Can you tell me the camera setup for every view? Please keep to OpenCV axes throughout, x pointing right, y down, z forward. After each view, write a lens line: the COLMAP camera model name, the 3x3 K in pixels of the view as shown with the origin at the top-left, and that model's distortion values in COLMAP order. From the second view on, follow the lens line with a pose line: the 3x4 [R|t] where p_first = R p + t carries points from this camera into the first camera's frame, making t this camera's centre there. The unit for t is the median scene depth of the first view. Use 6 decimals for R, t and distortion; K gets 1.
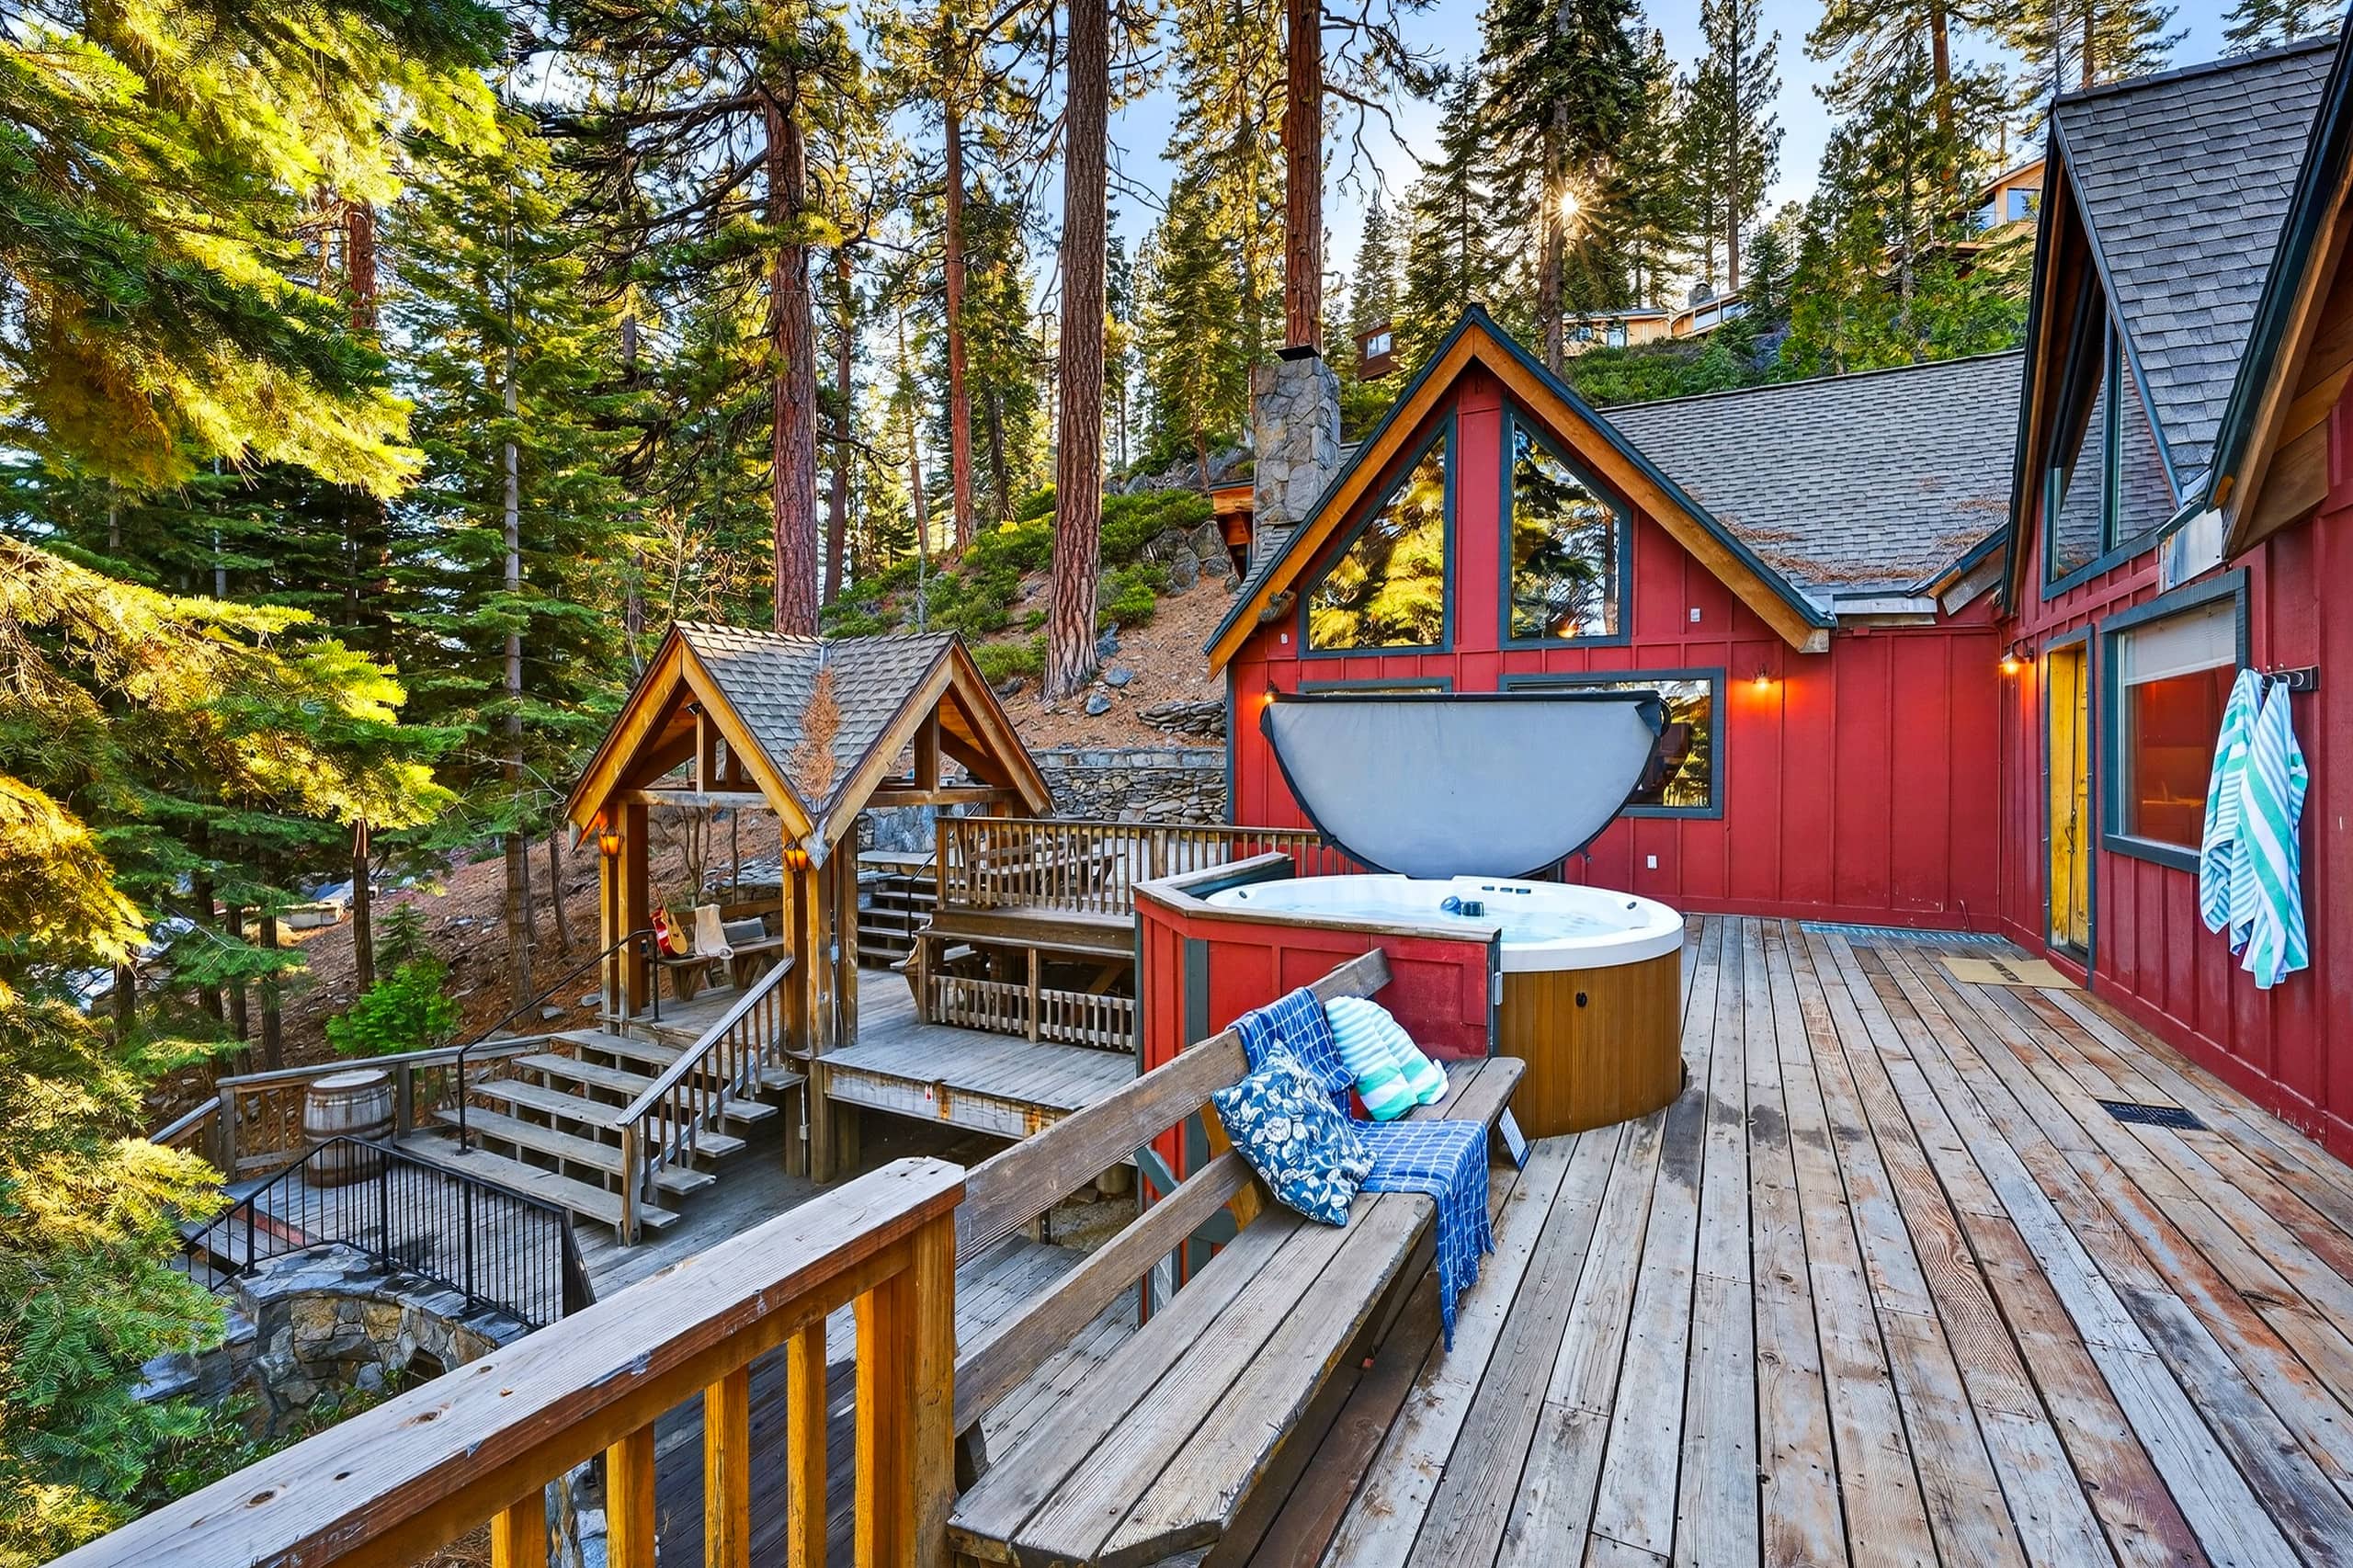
lens RADIAL K [[1024.9, 0, 1180.5], [0, 1024.9, 780.8], [0, 0, 1]] dist [0.001154, -0.000068]
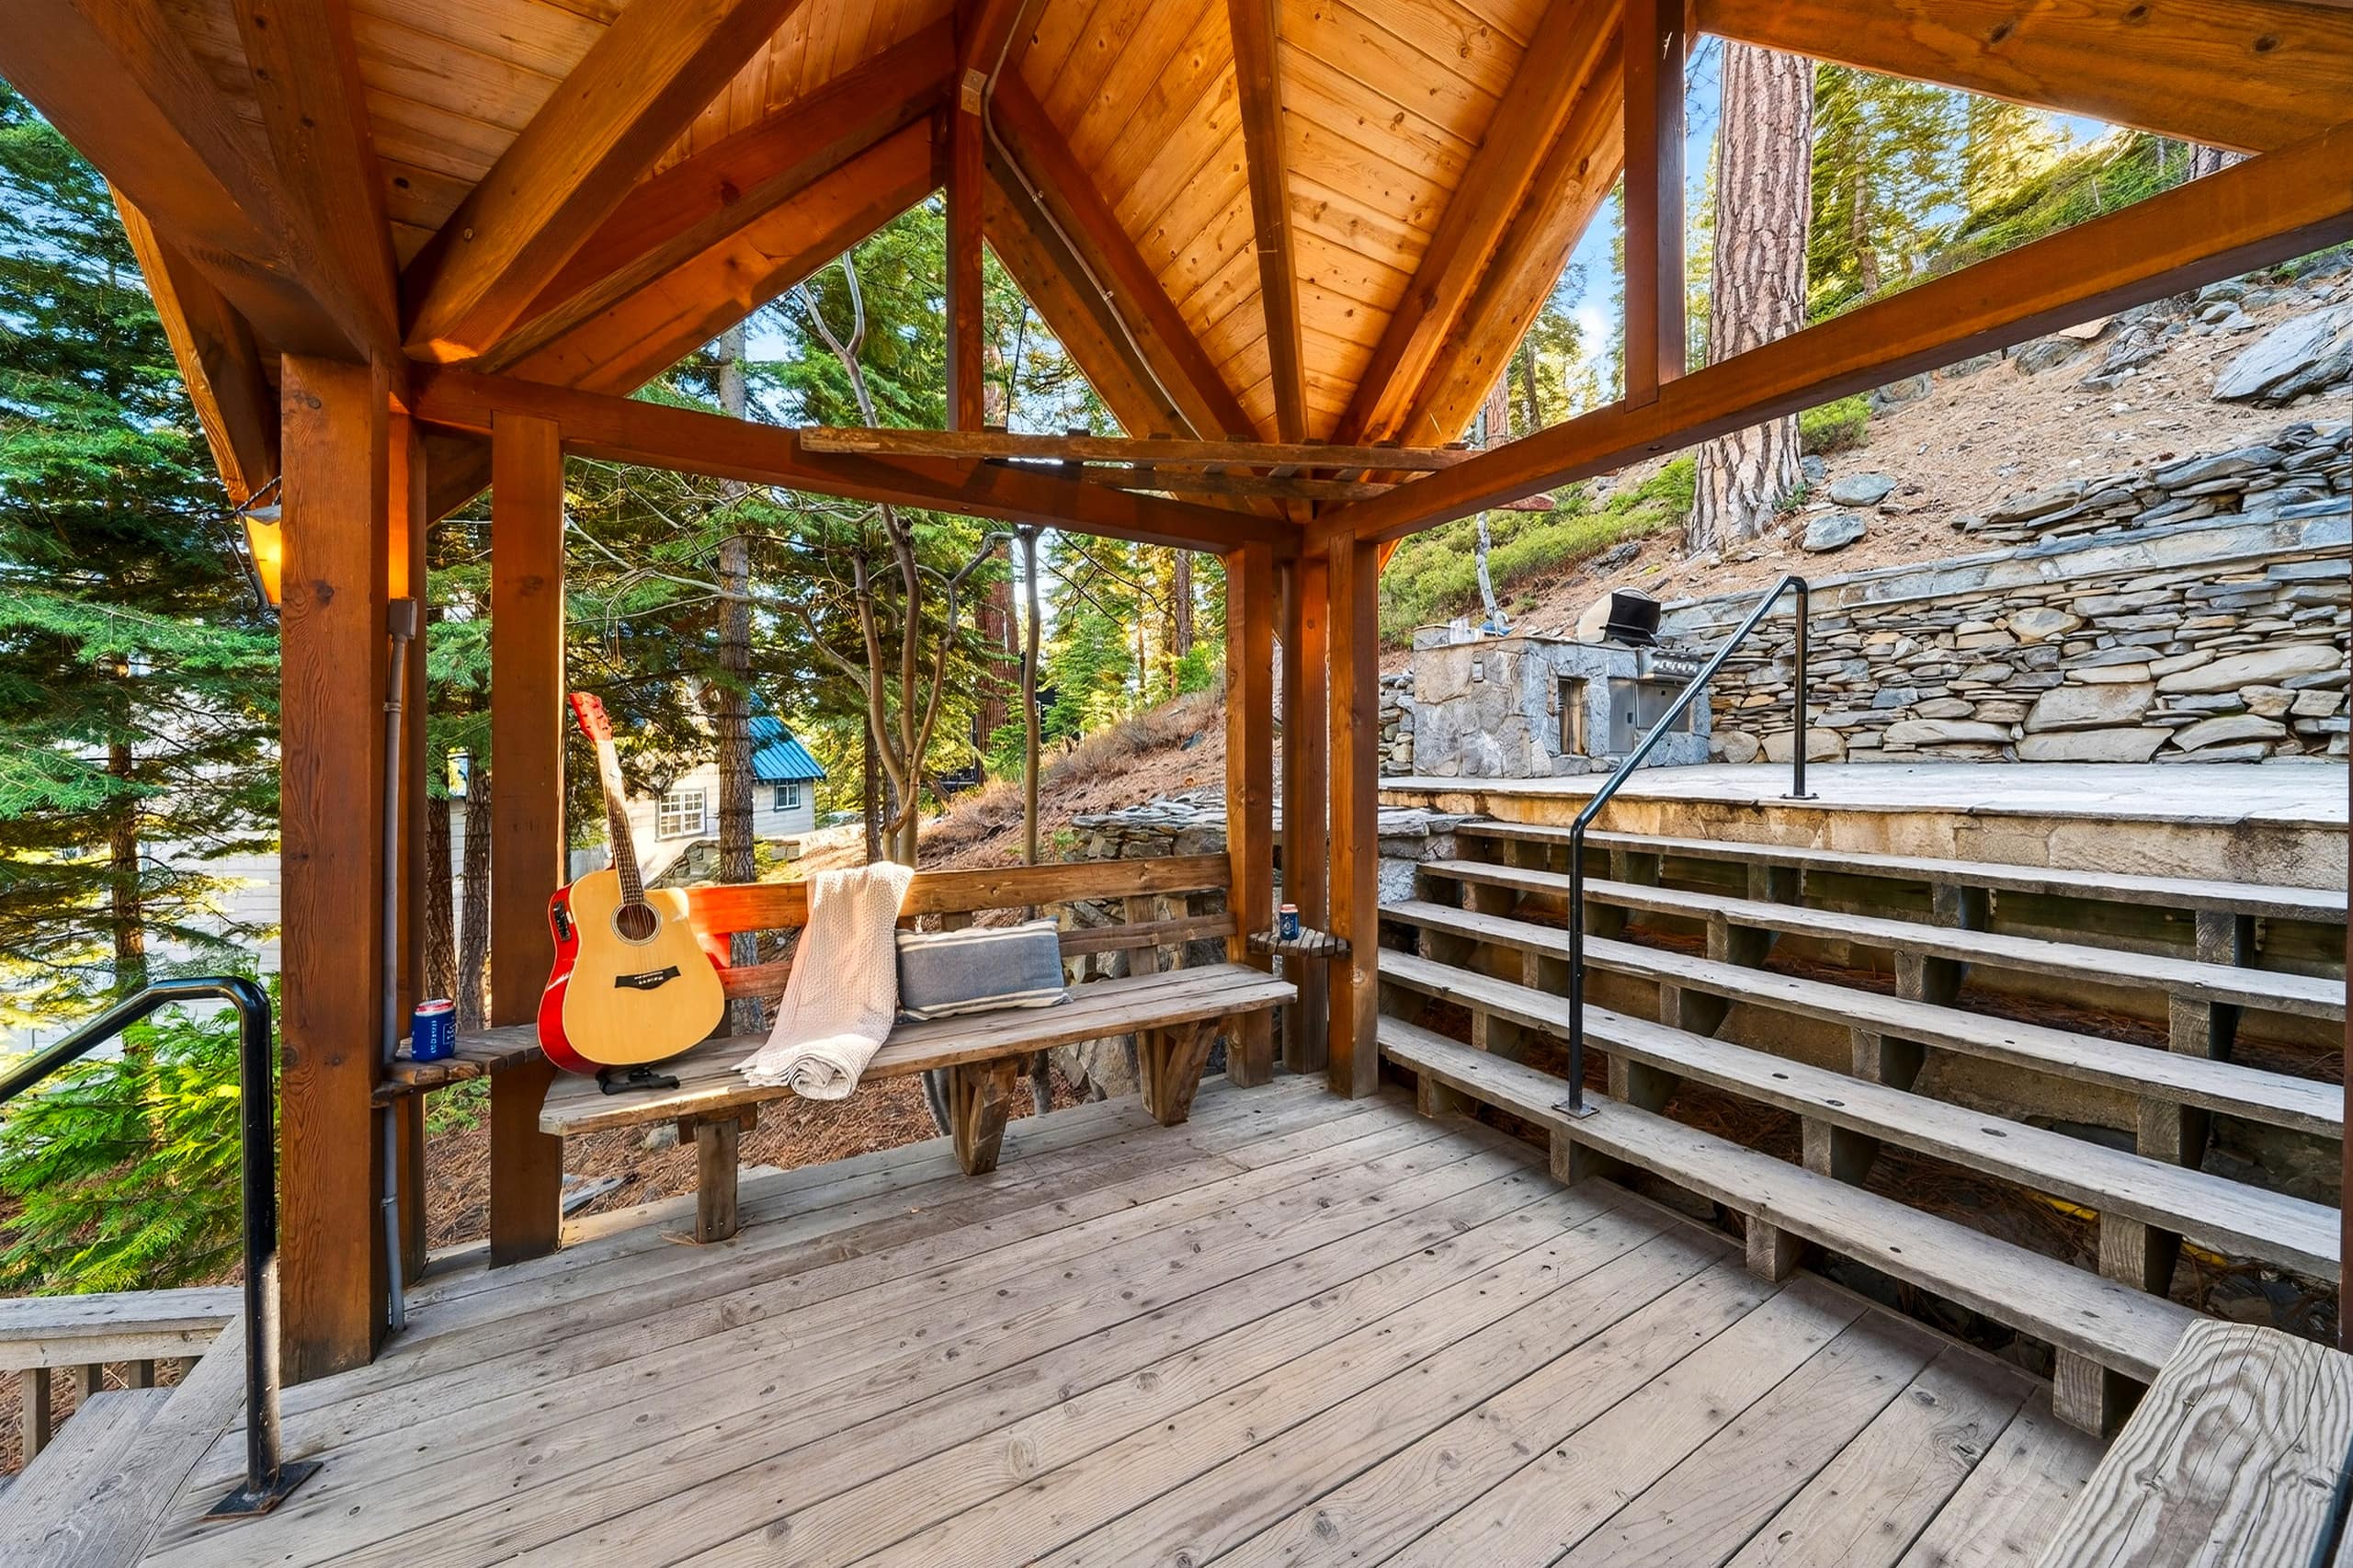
lens RADIAL K [[820.3, 0, 1178.1], [0, 820.3, 766.7], [0, 0, 1]] dist [-0.000048, -0.000011]
pose [[0.854277, -0.003514, -0.519806, -0.127539], [-0.007979, 0.999771, -0.019873, 0.047441], [0.519756, 0.021125, 0.854053, 0.405445]]
